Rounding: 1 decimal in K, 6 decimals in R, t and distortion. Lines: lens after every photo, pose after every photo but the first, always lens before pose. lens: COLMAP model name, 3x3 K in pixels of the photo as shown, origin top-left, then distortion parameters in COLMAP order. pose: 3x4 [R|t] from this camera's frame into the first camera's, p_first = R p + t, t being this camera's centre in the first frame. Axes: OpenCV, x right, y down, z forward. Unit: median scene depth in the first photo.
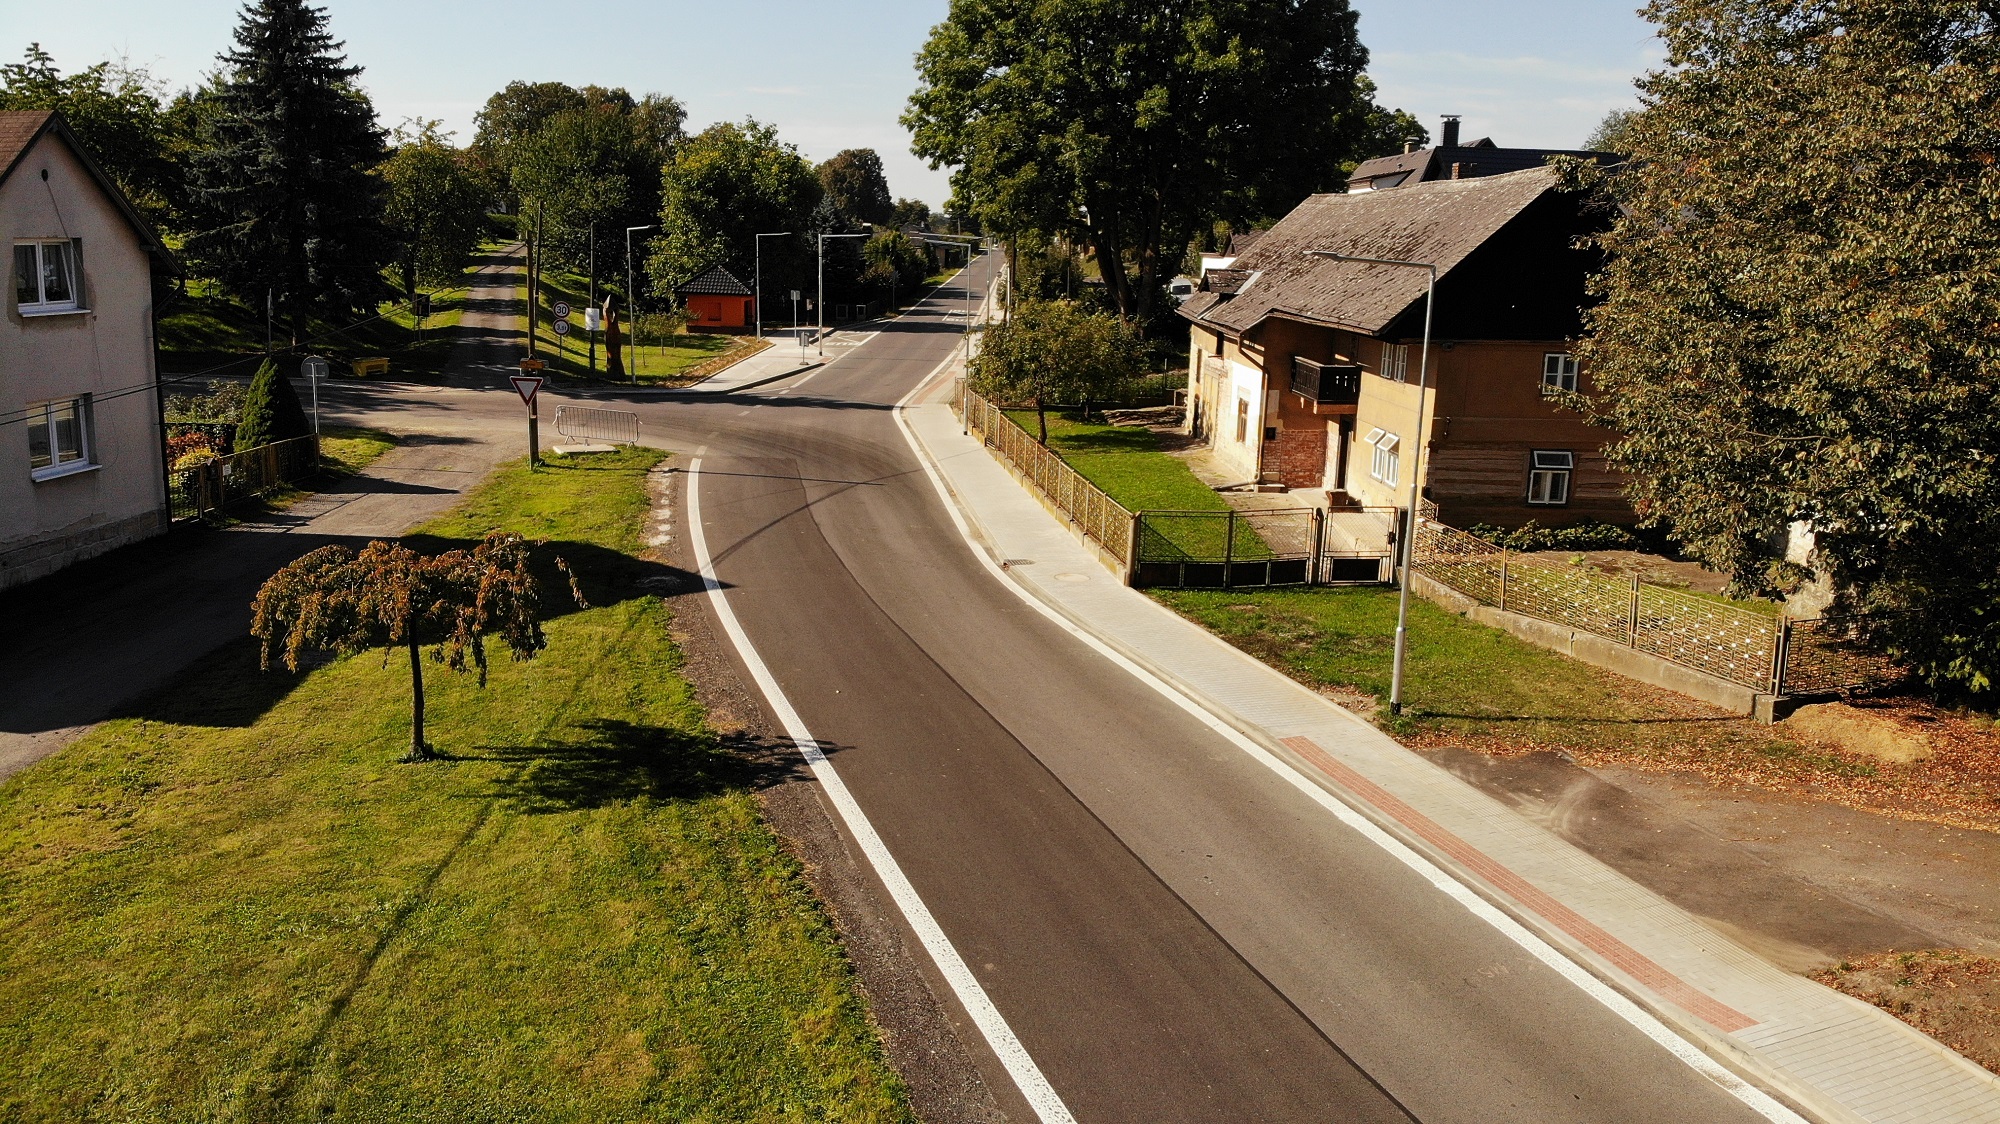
lens RADIAL K [[1452.3, 0, 1017.1], [0, 1452.3, 562.6], [0, 0, 1]] dist [0.023248, -0.104613]
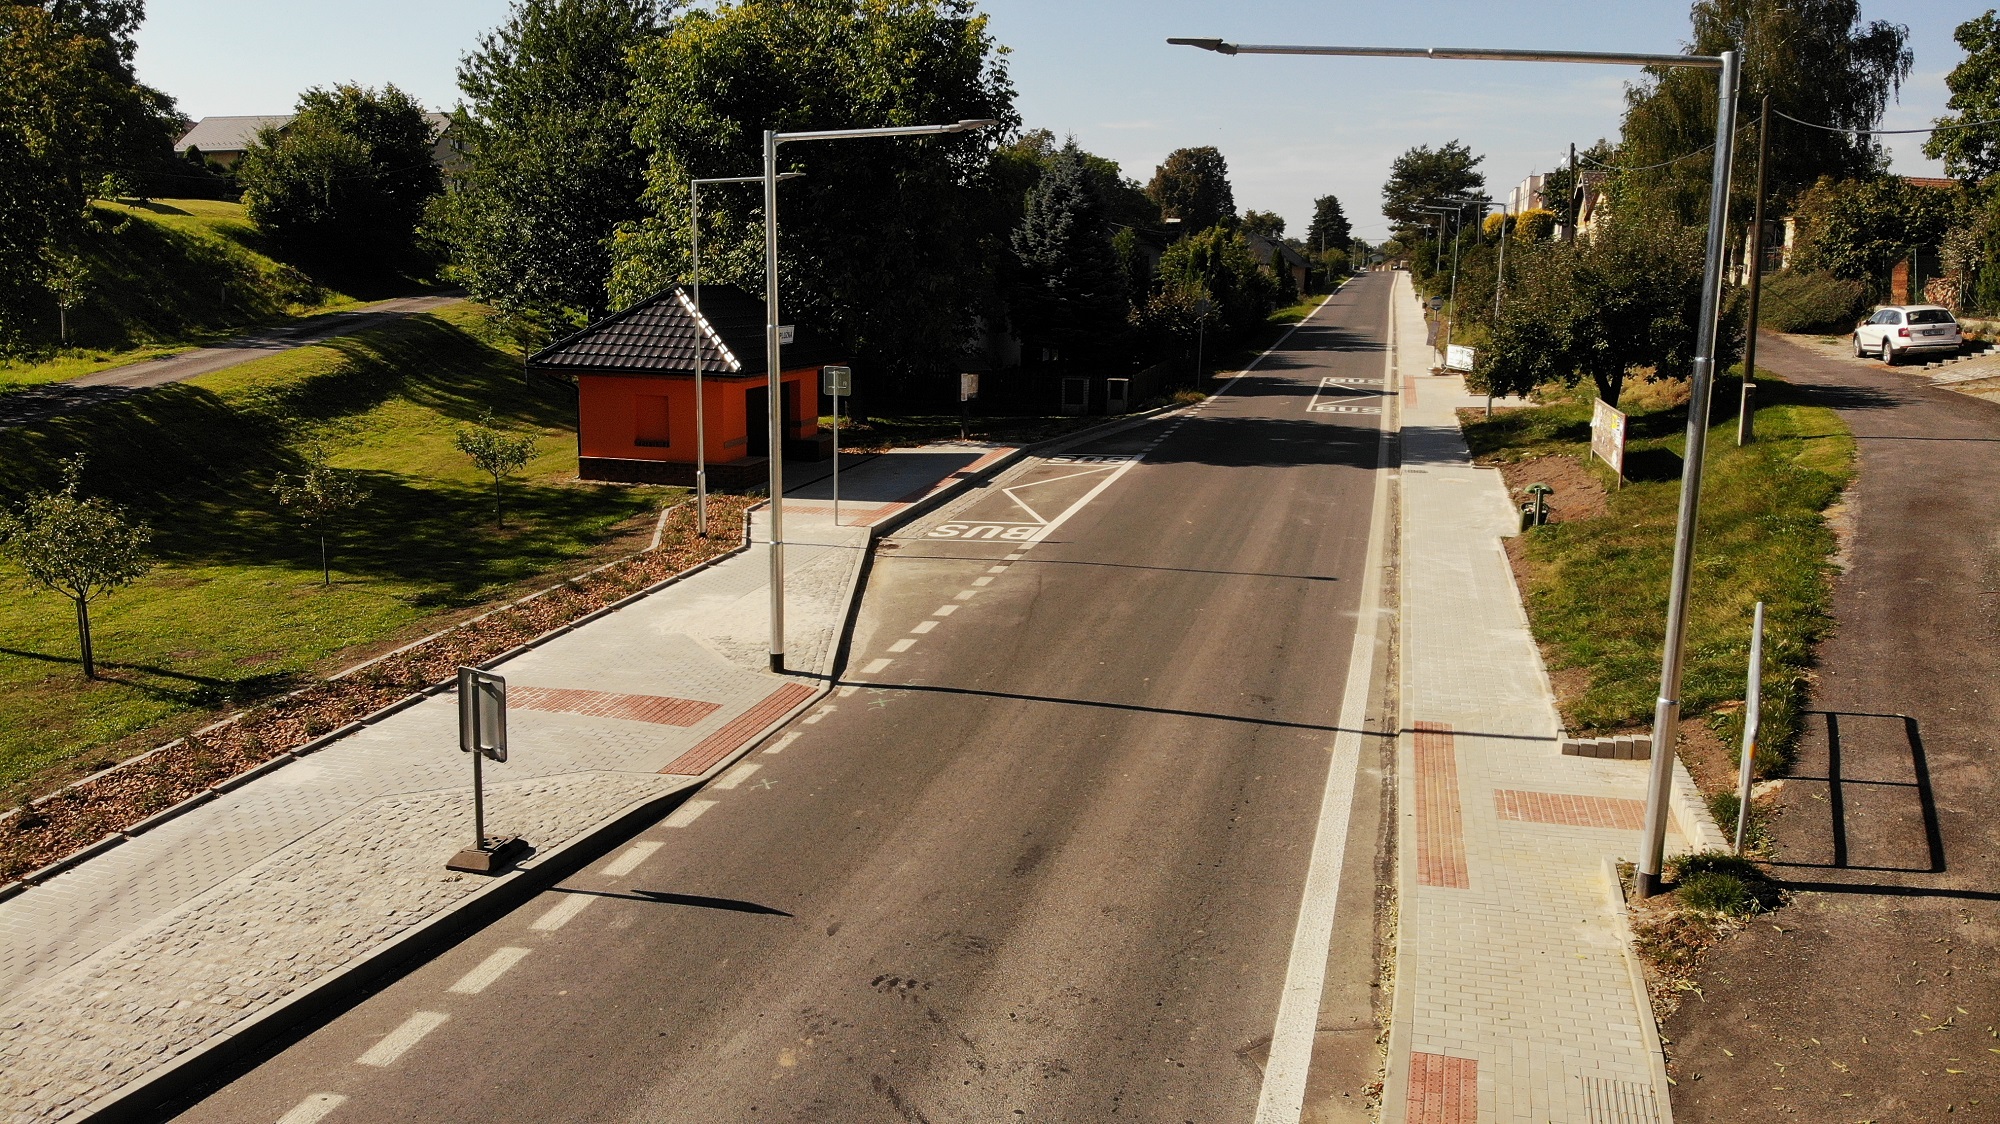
lens RADIAL K [[1452.3, 0, 992.6], [0, 1452.3, 552.6], [0, 0, 1]] dist [0.023248, -0.104613]
pose [[0.968084, 0.032314, -0.248533, -0.021787], [-0.039052, 0.998990, -0.022229, -0.073547], [0.247564, 0.031226, 0.968368, 0.369357]]
